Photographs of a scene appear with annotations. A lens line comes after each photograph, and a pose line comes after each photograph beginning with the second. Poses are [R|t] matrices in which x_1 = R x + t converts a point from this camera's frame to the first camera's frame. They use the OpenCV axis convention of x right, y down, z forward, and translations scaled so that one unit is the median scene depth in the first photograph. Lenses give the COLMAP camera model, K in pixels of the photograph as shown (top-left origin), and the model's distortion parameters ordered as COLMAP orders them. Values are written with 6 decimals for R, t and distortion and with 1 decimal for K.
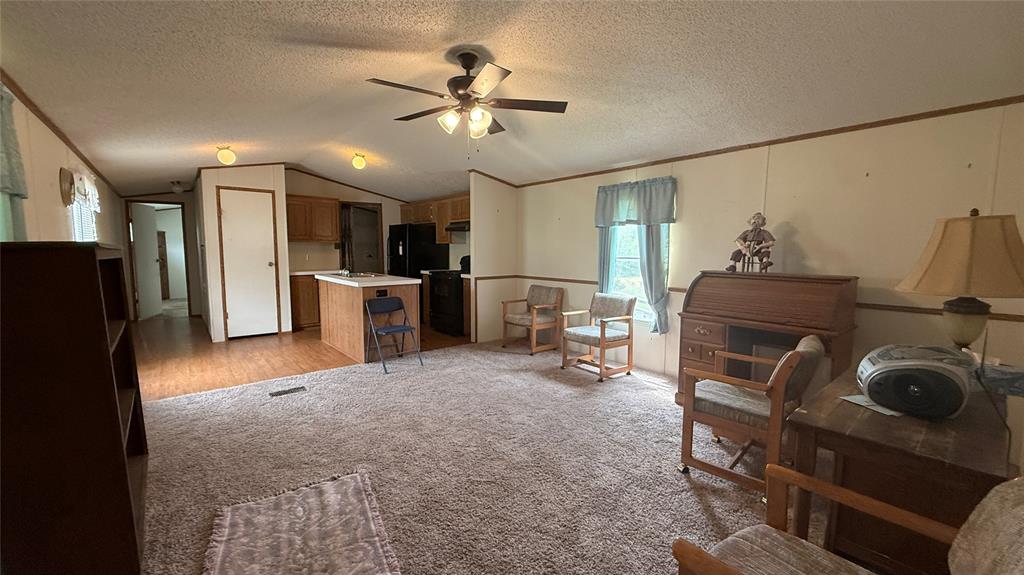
lens RADIAL K [[406.9, 0, 512.0], [0, 406.9, 287.5], [0, 0, 1]] dist [-0.003608, -0.000430]
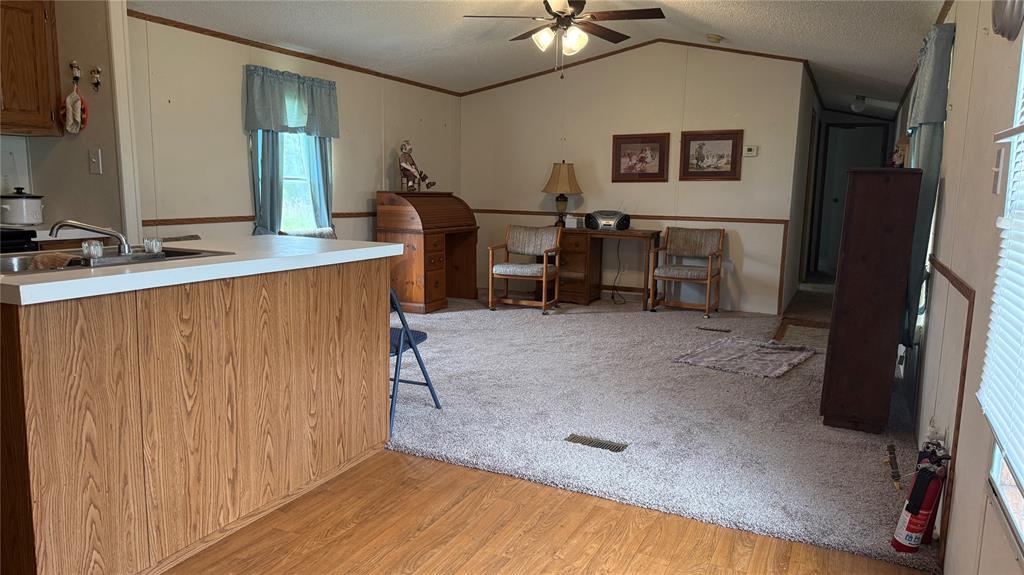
lens RADIAL K [[746.2, 0, 512.0], [0, 746.2, 287.5], [0, 0, 1]] dist [-0.004313, -0.004373]
pose [[-0.424420, -0.134330, 0.895446, -0.740531], [0.062622, 0.982212, 0.177027, -0.061970], [-0.903297, 0.131209, -0.408458, 0.816098]]
